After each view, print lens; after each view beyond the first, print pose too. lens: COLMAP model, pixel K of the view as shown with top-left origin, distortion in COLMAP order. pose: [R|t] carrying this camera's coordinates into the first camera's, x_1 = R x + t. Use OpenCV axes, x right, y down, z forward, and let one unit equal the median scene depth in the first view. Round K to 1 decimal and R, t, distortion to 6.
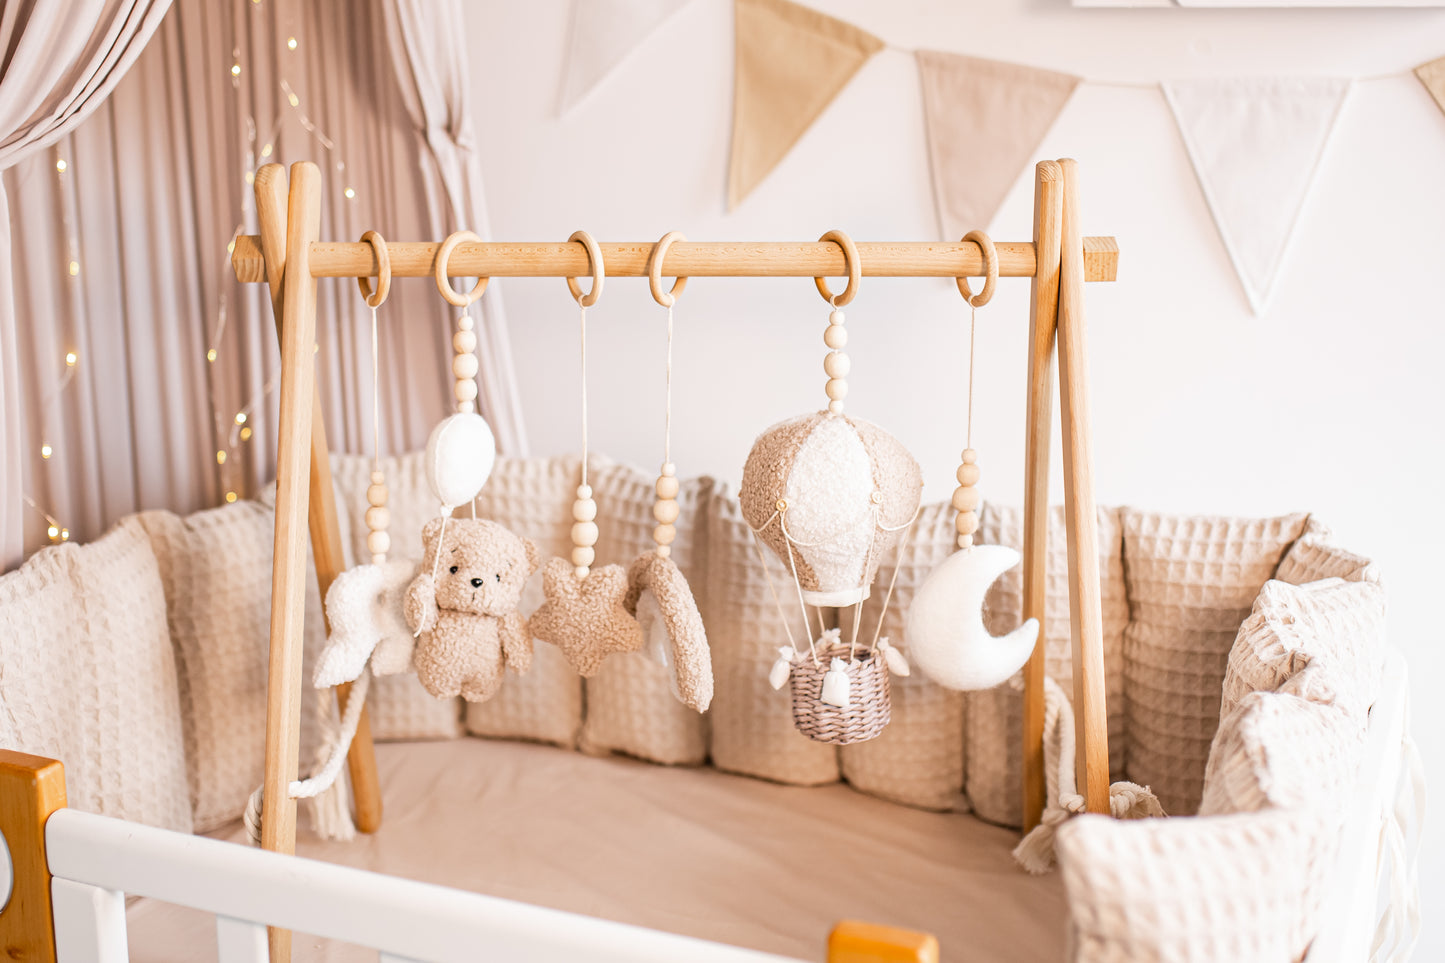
lens RADIAL K [[1913.1, 0, 668.4], [0, 1913.1, 459.4], [0, 0, 1]] dist [-0.065975, 0.000000]
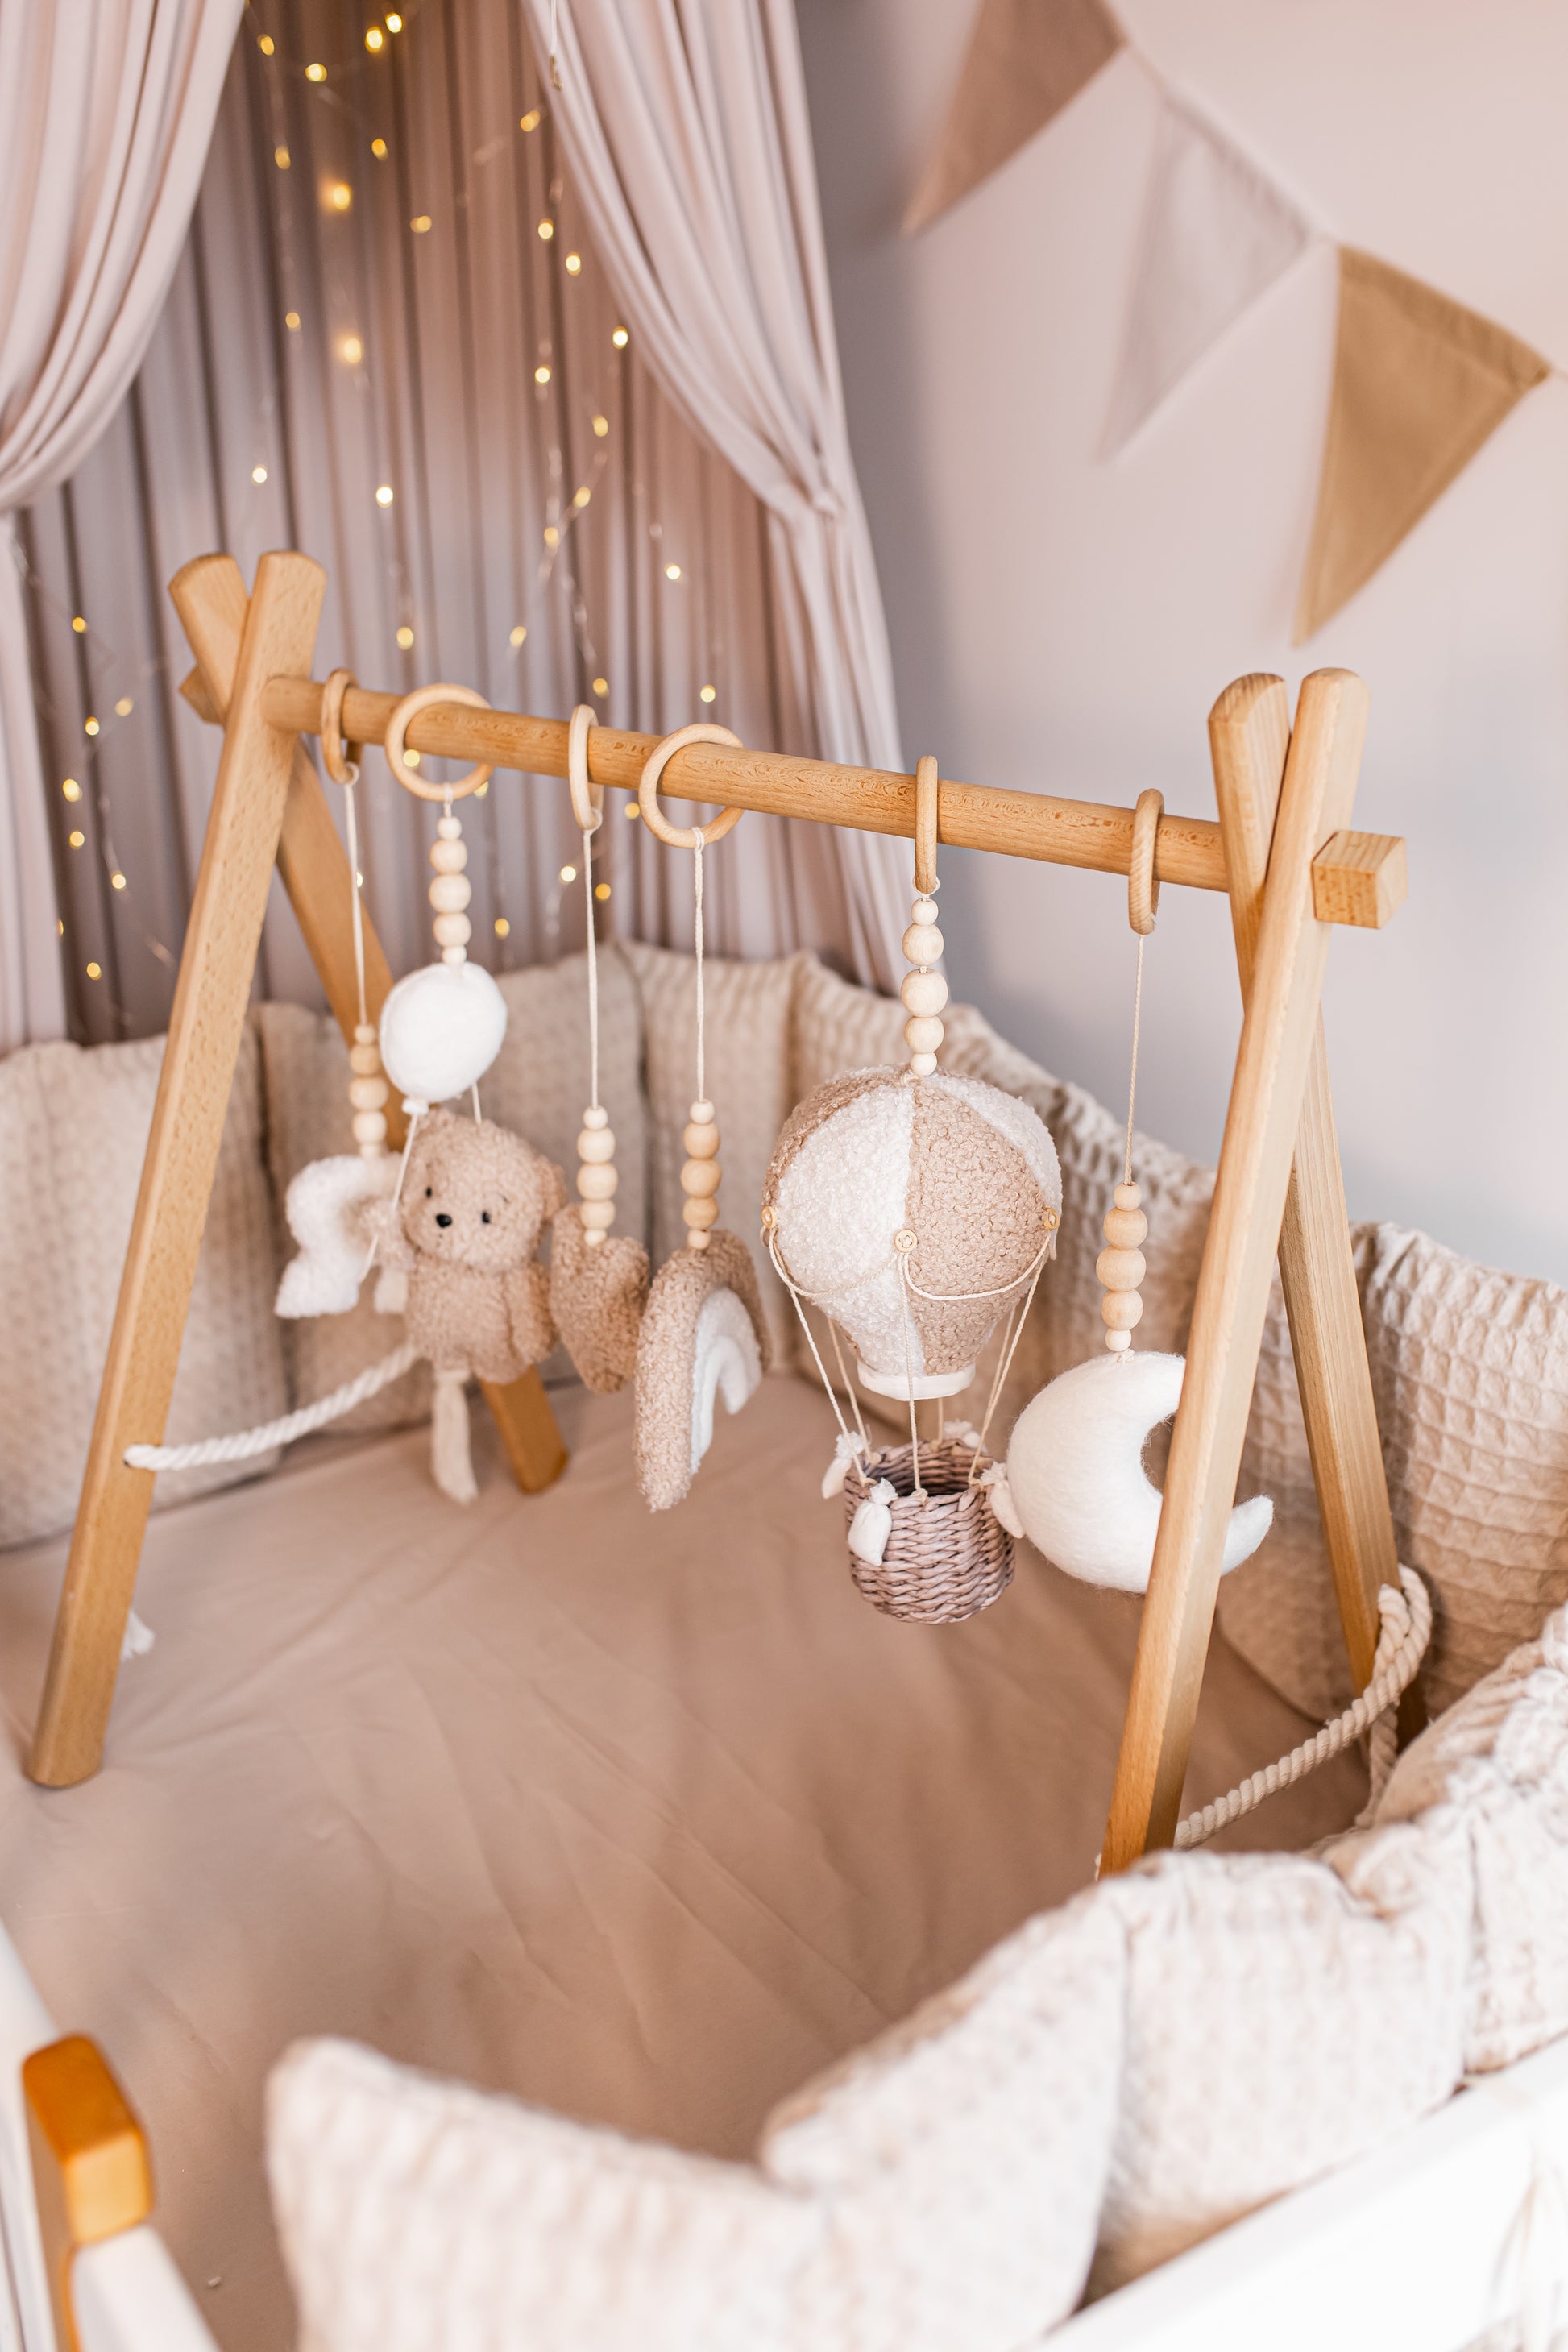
lens RADIAL K [[2382.2, 0, 785.9], [0, 2382.2, 1115.3], [0, 0, 1]] dist [-0.012172, 0.000000]
pose [[0.839721, 0.196377, -0.506265, 0.353066], [-0.123037, 0.976878, 0.174848, -0.111597], [0.528895, -0.084535, 0.844467, 0.318847]]
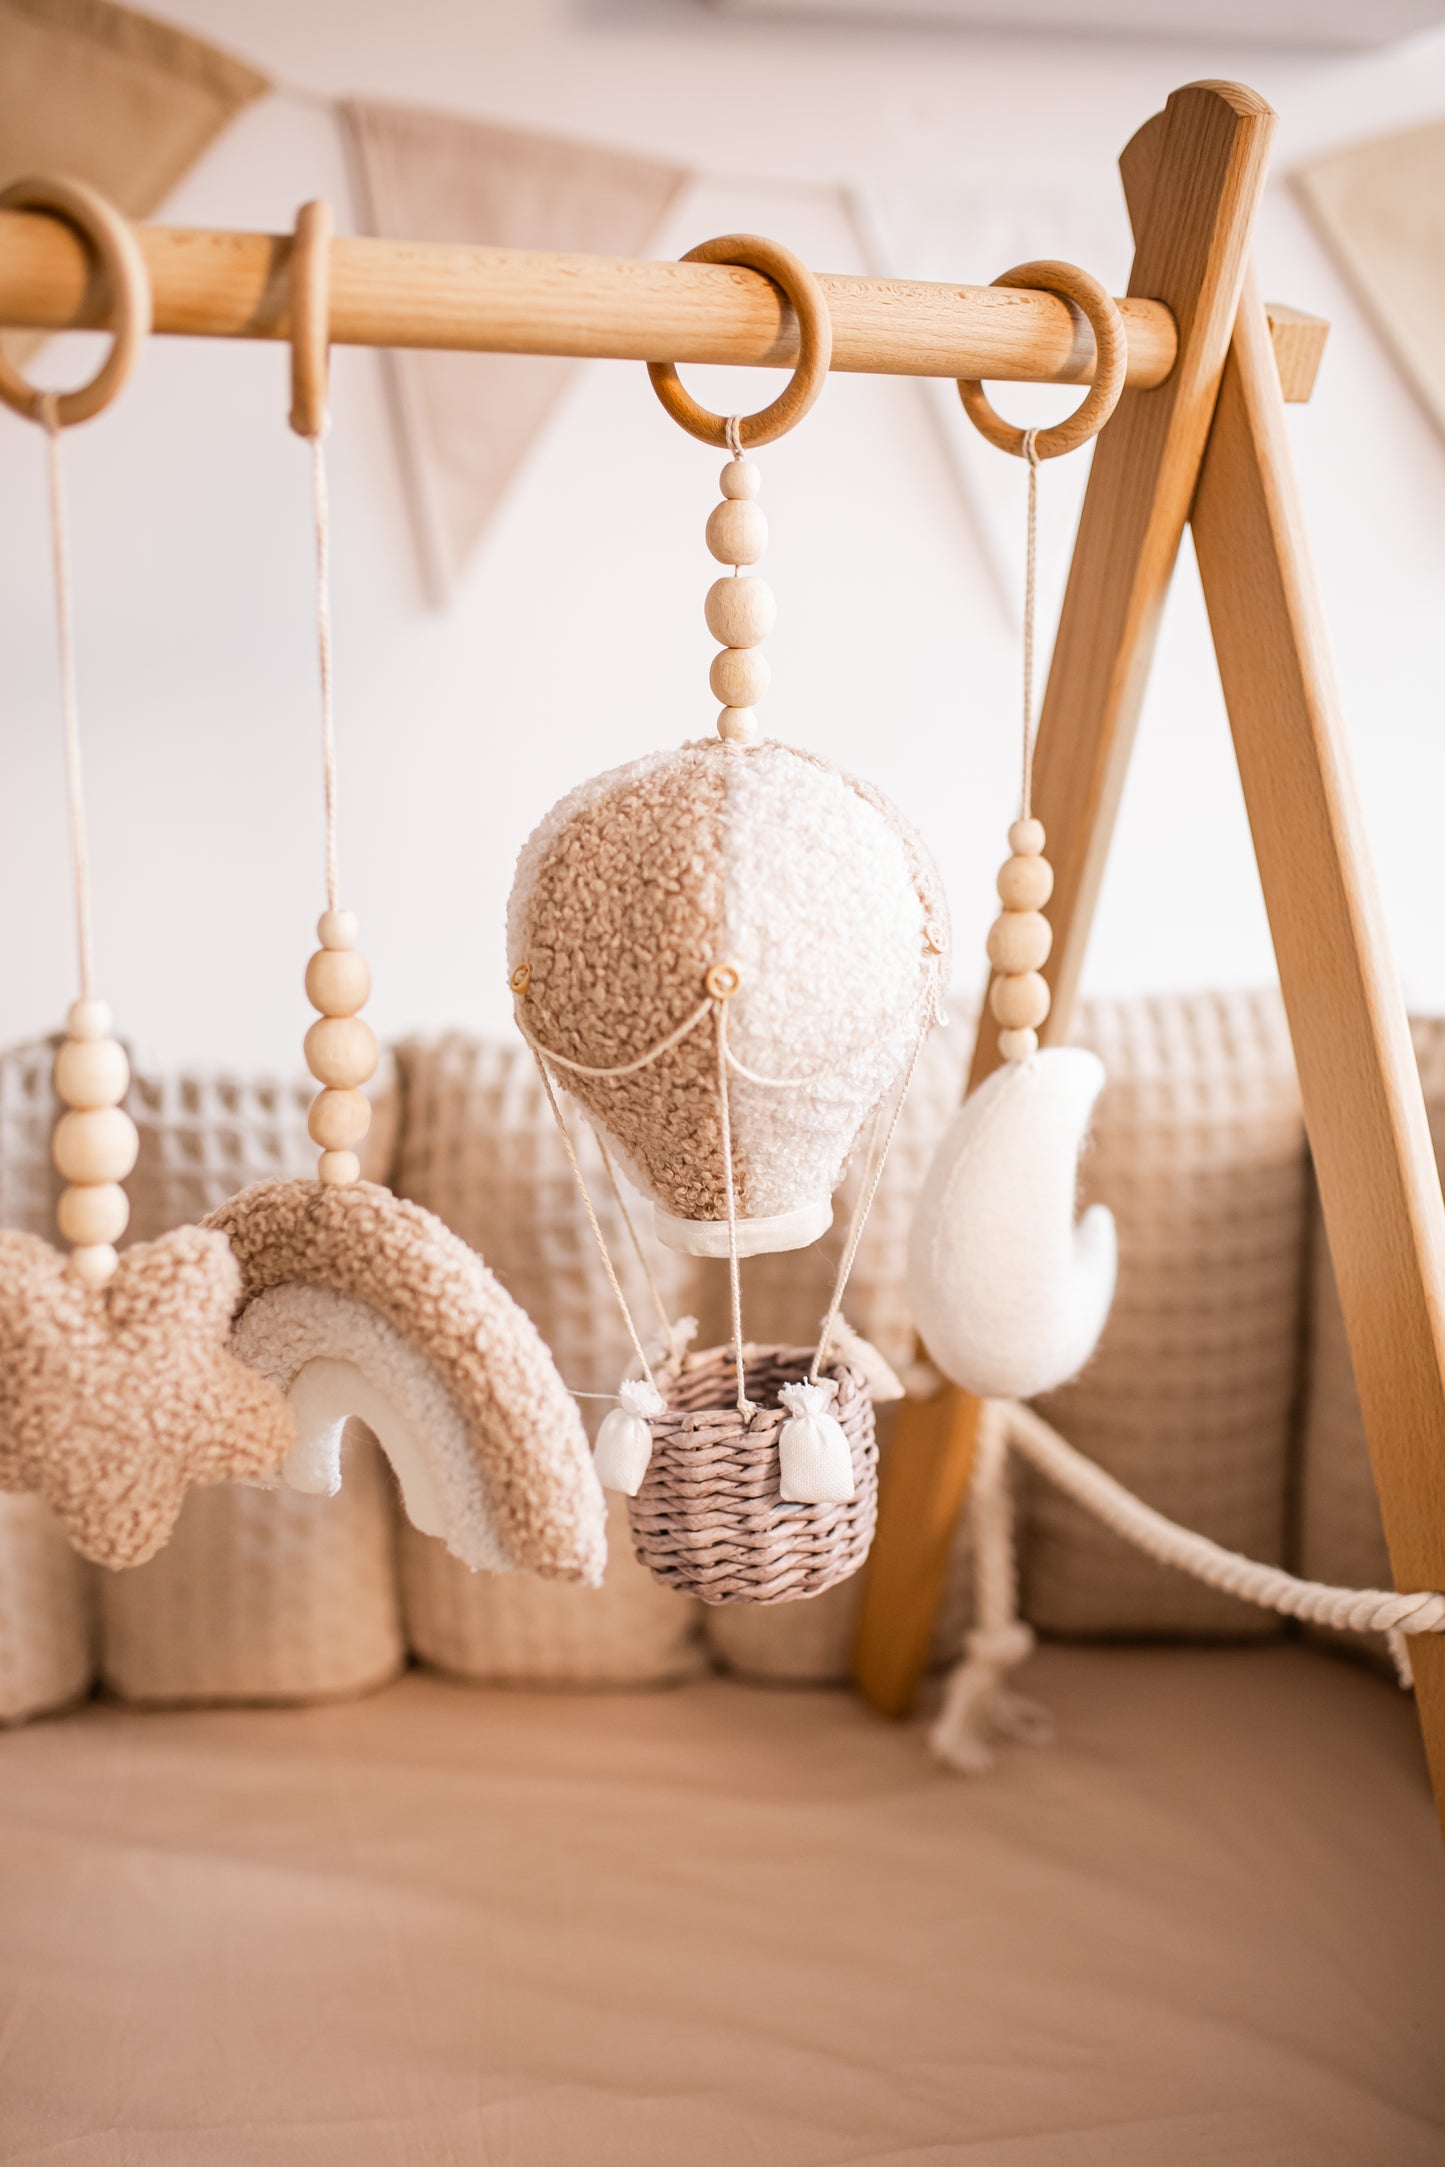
lens RADIAL K [[2351.7, 0, 740.5], [0, 2351.7, 1183.8], [0, 0, 1]] dist [-0.017139, 0.000000]
pose [[0.827640, -0.126005, 0.546933, -0.150759], [0.111430, 0.991965, 0.059913, 0.029098], [-0.550087, 0.011359, 0.835030, 0.518615]]
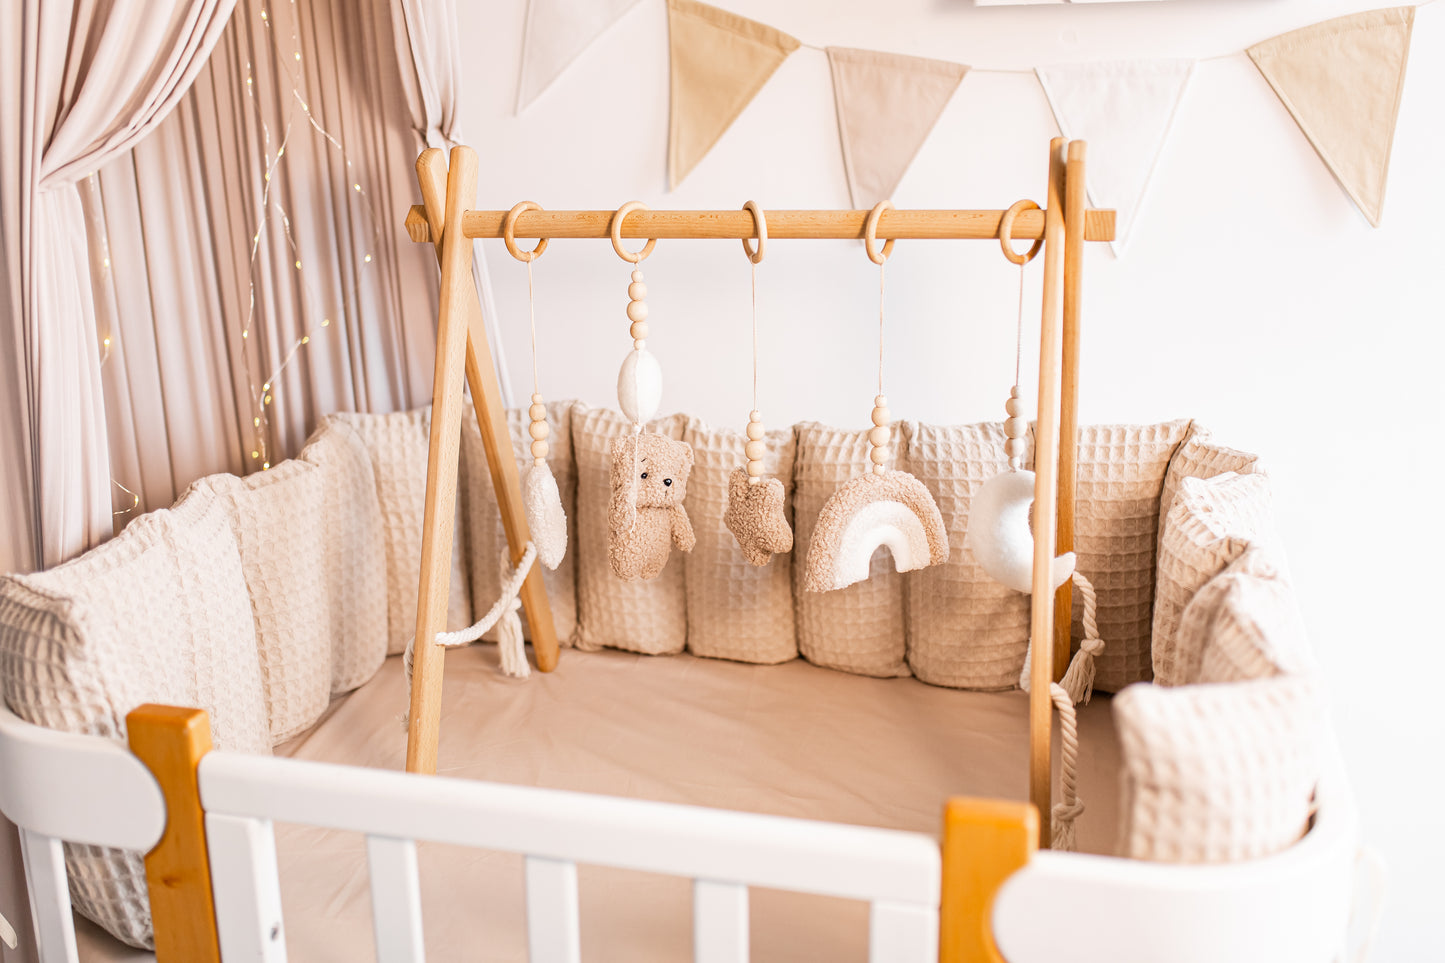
lens RADIAL K [[1514.2, 0, 669.6], [0, 1514.2, 460.3], [0, 0, 1]] dist [-0.013176, 0.000000]
pose [[0.990663, -0.060968, 0.121940, -0.109510], [0.054526, 0.996969, 0.055487, -0.016341], [-0.124953, -0.048320, 0.990985, 0.066223]]
